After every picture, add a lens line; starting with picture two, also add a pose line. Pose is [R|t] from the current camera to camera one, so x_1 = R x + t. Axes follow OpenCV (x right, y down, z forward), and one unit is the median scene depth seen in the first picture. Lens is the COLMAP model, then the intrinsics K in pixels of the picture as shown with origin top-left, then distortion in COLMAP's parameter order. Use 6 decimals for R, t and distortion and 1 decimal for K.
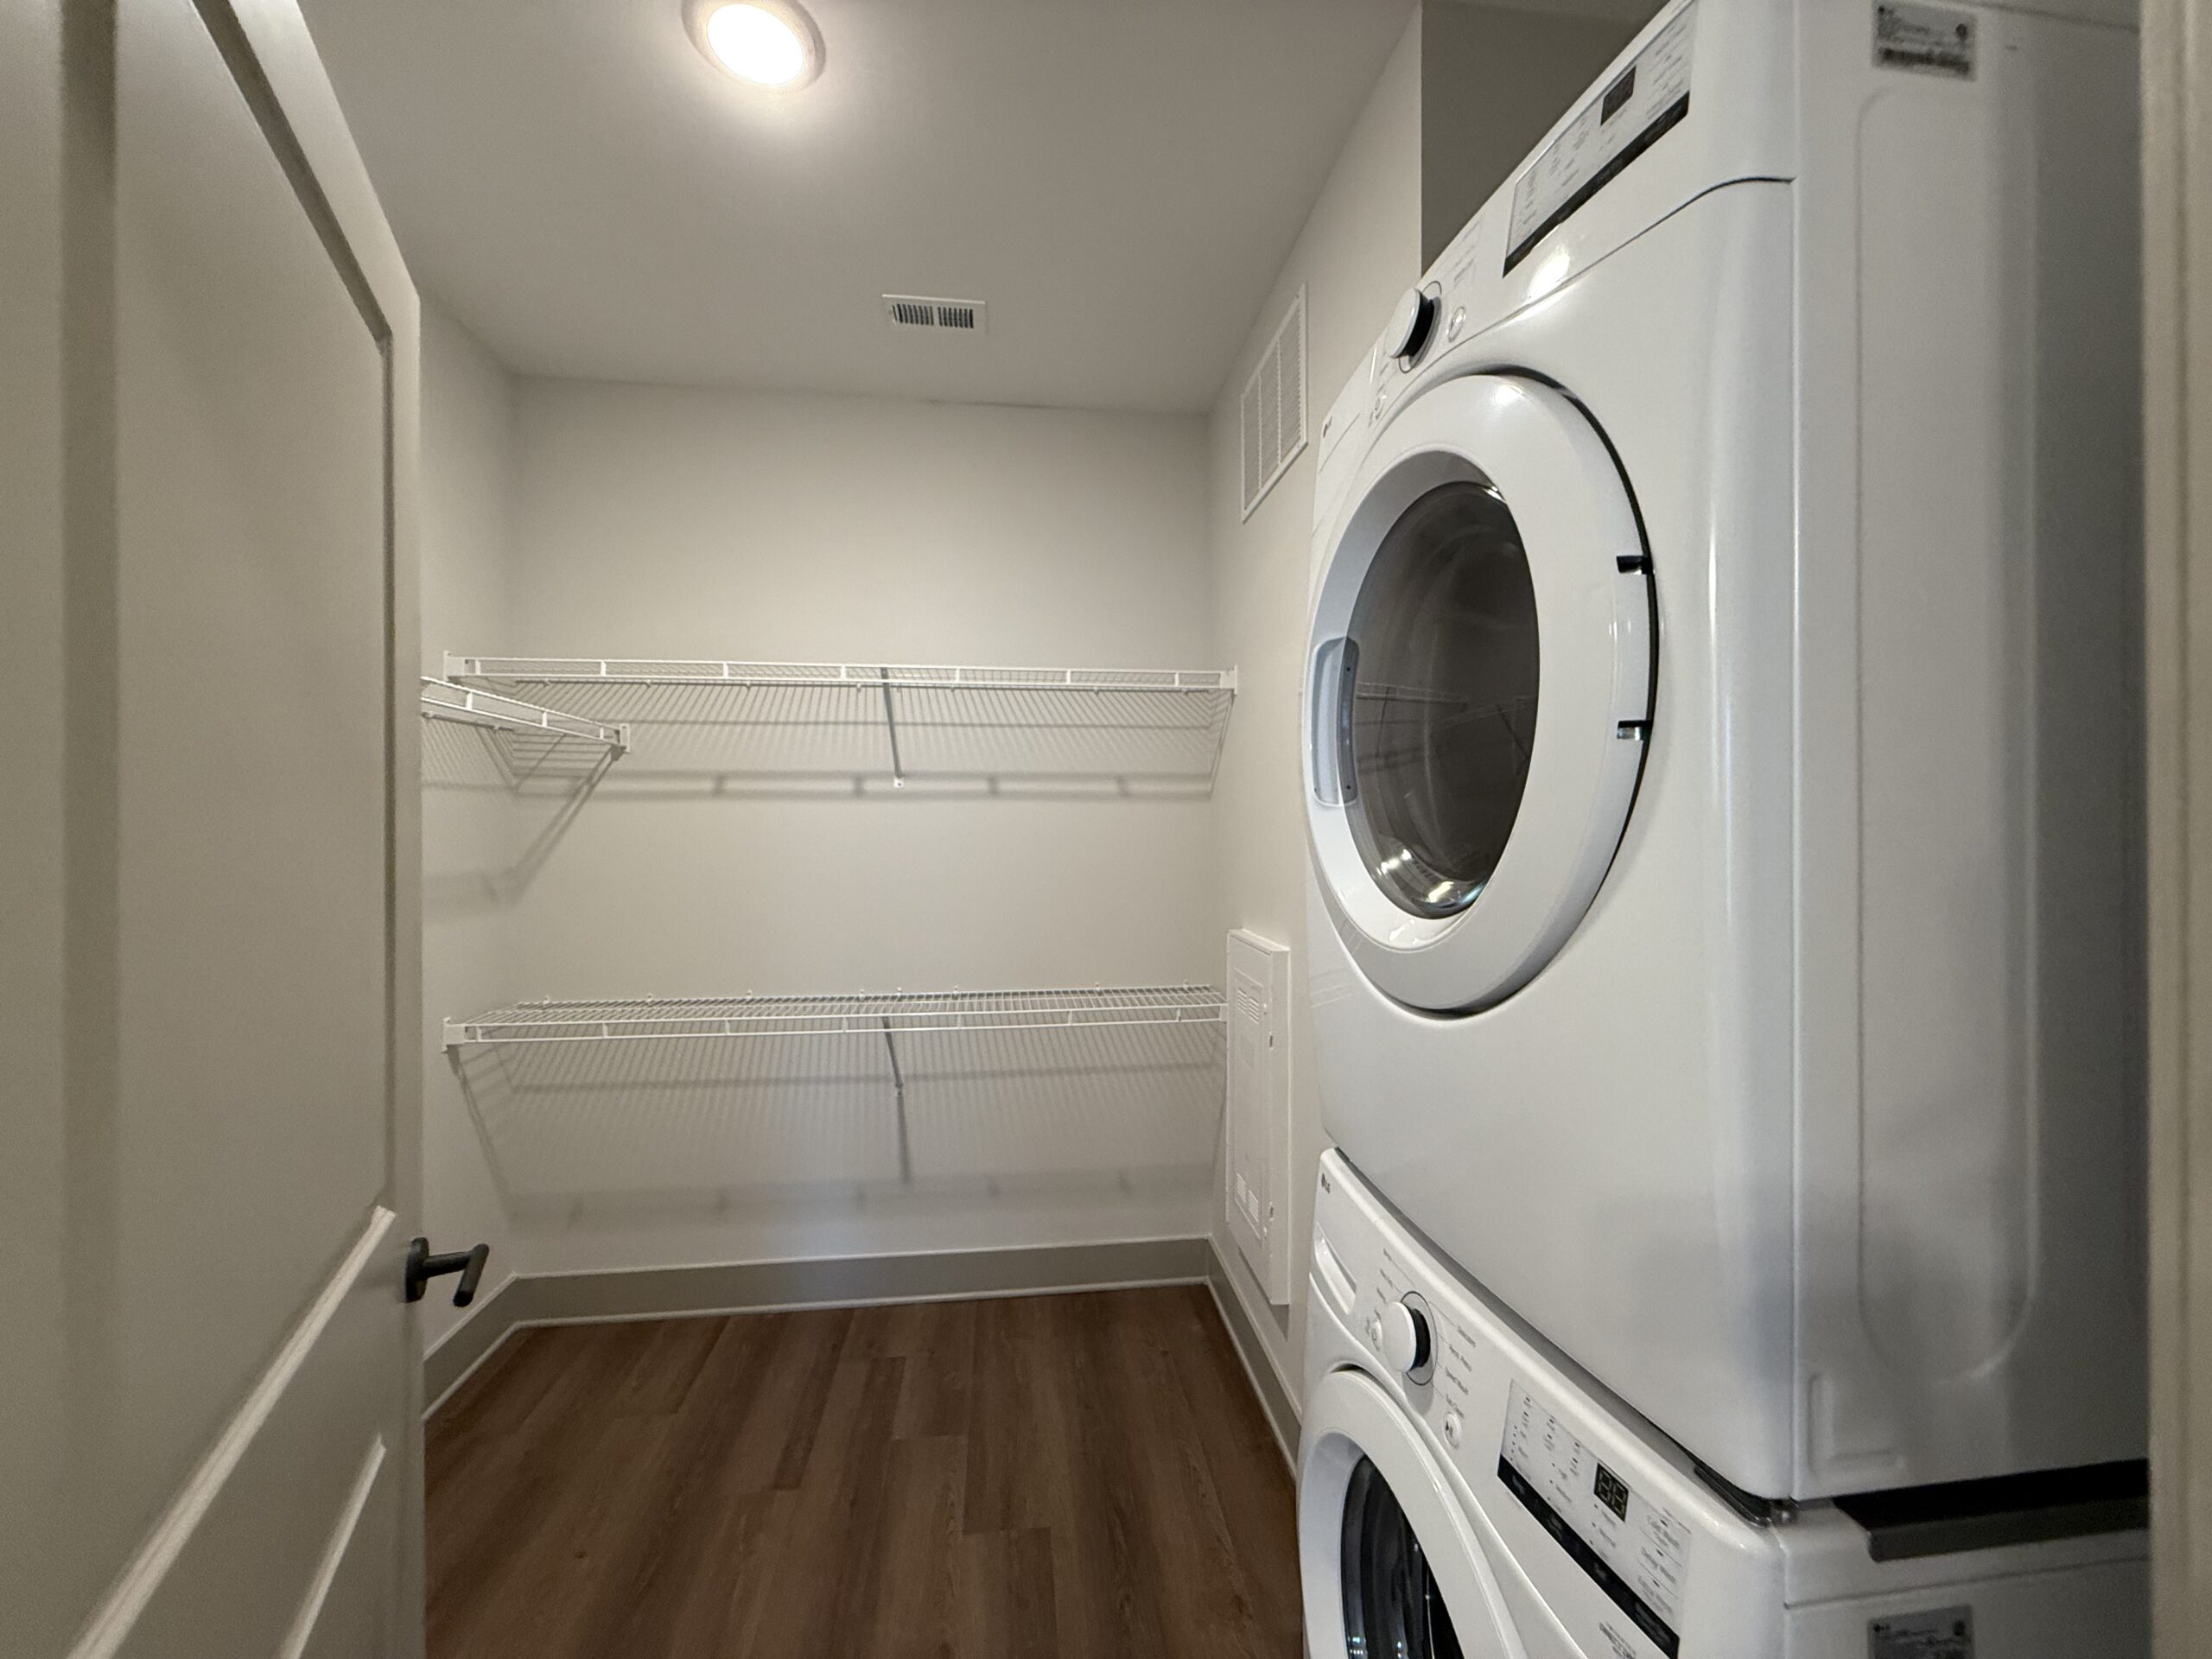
lens RADIAL K [[881.4, 0, 1106.0], [0, 881.4, 829.5], [0, 0, 1]] dist [0.001697, -0.000012]
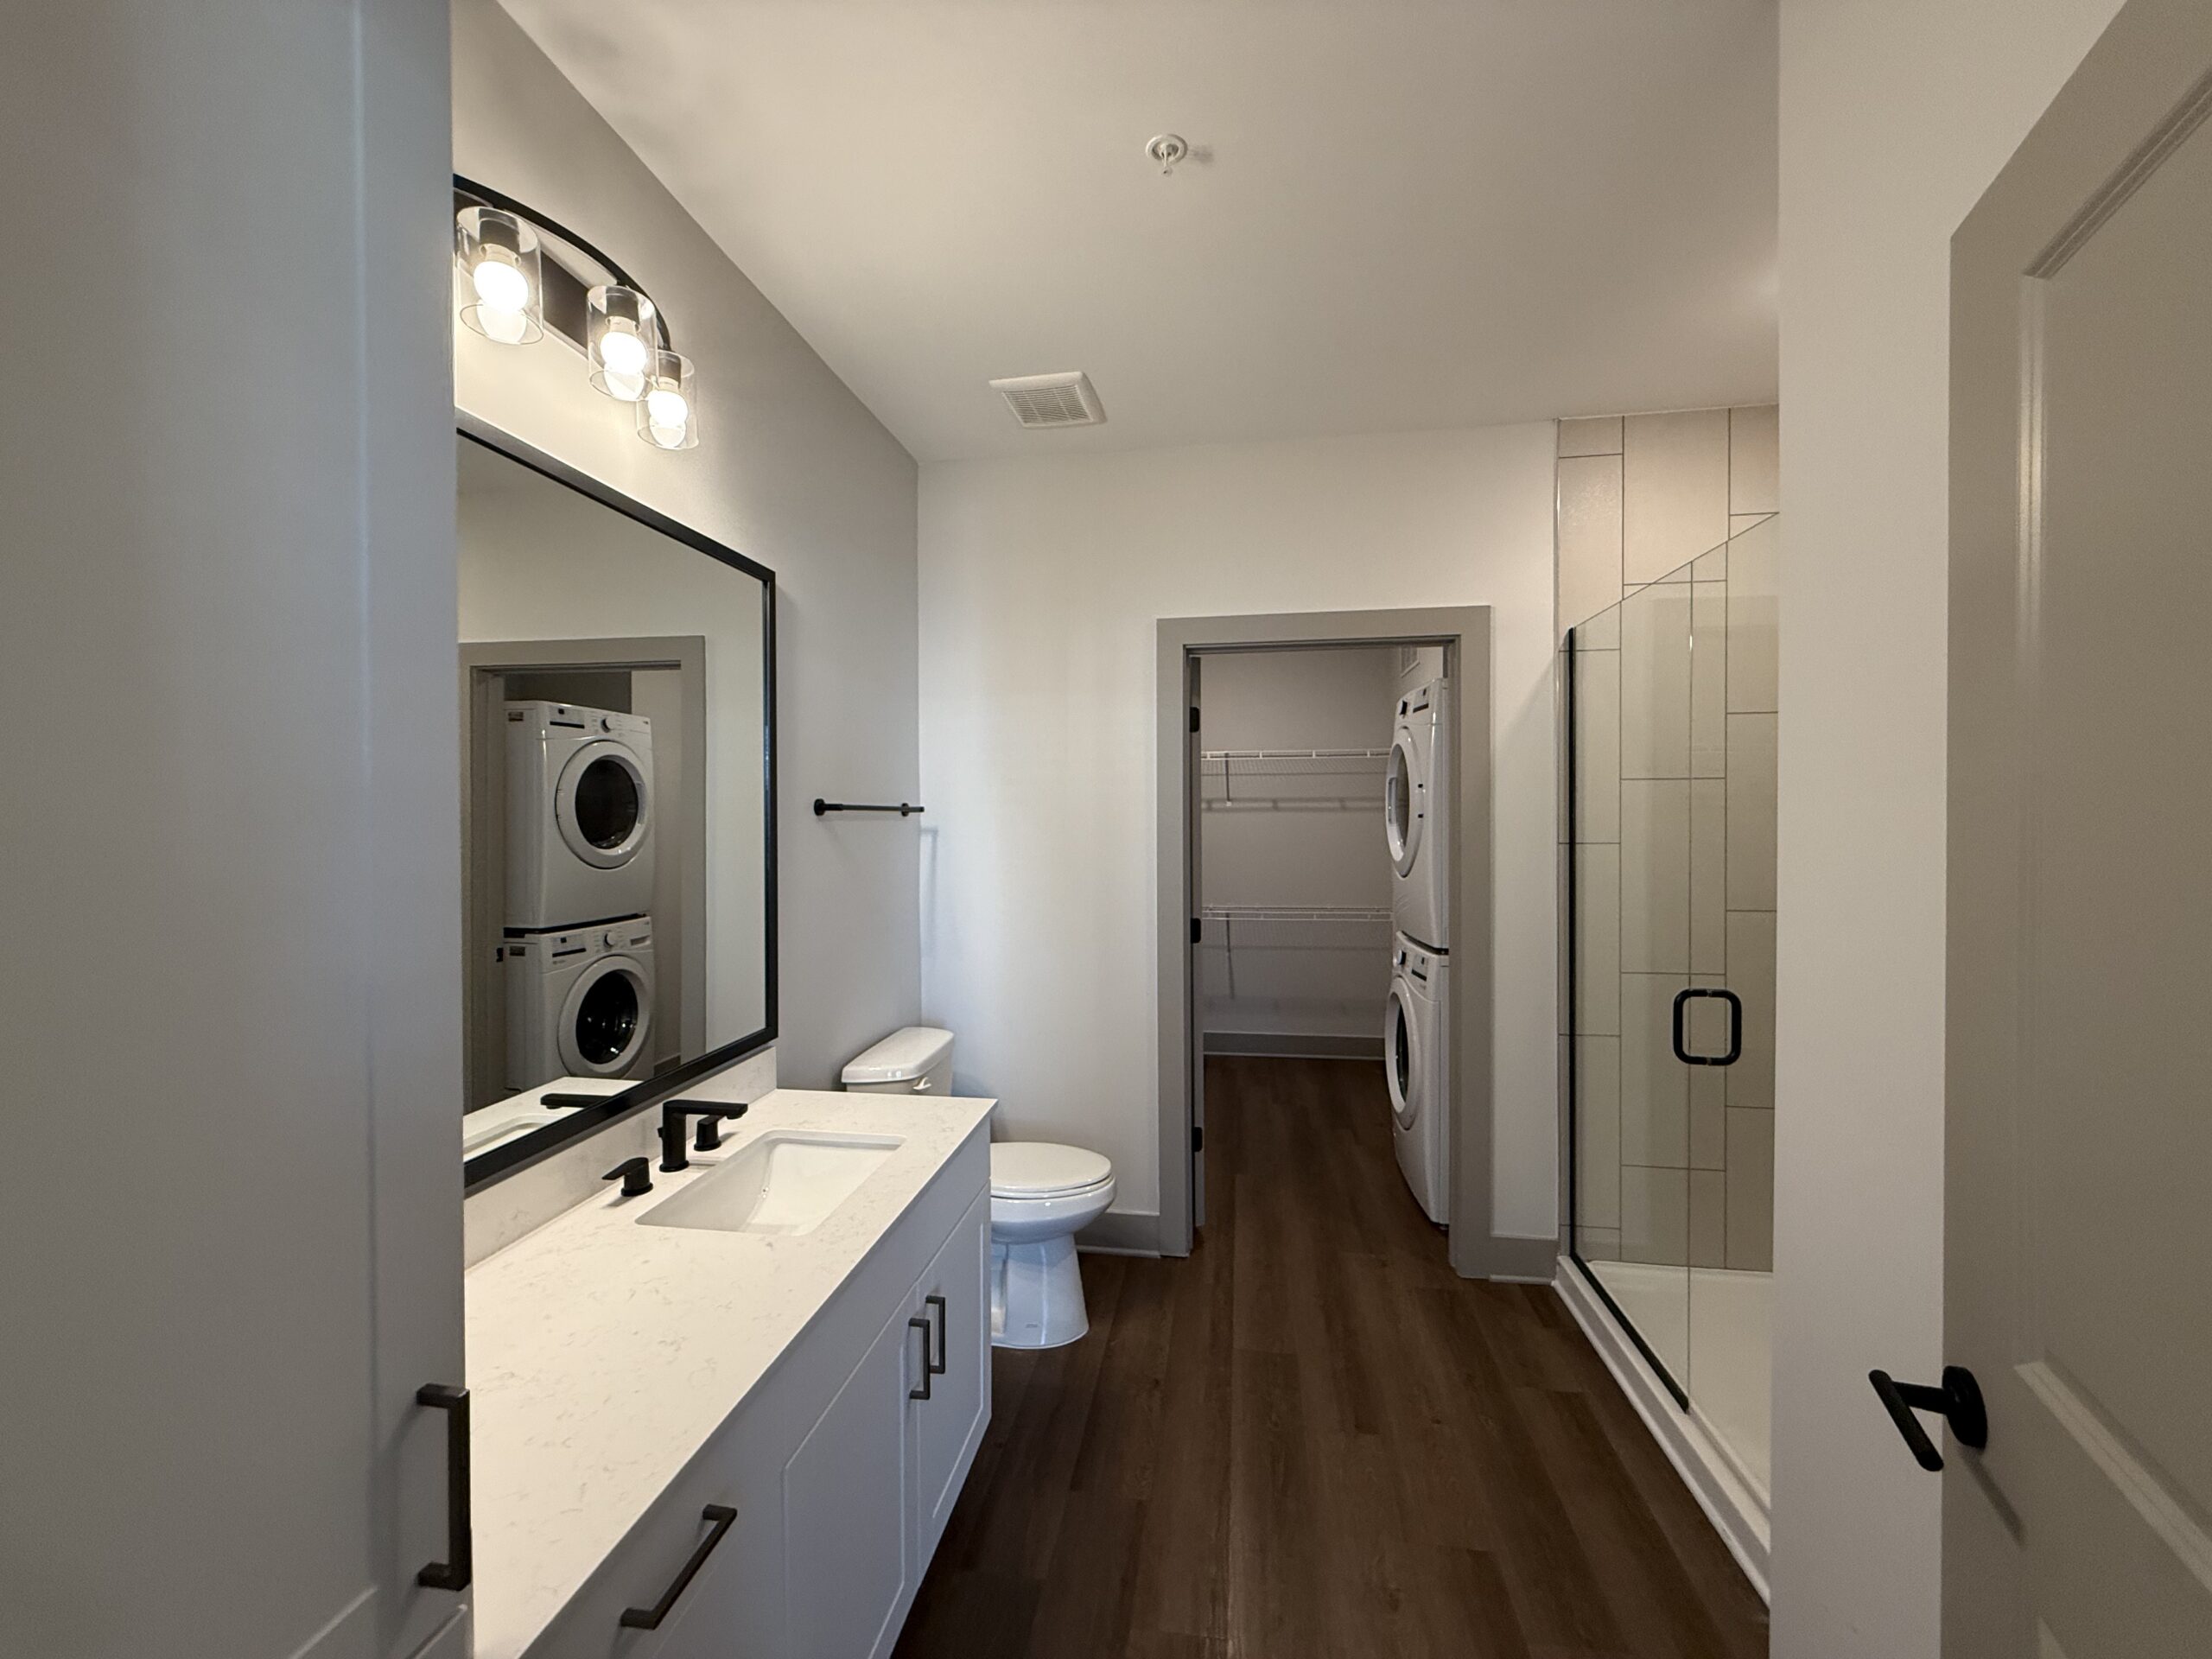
lens RADIAL K [[881.4, 0, 1106.0], [0, 881.4, 829.5], [0, 0, 1]] dist [0.001697, -0.000012]
pose [[0.963341, 0.000377, -0.268280, 0.039318], [0.003458, 0.999898, 0.013822, -0.022469], [0.268258, -0.014243, 0.963242, -1.049545]]
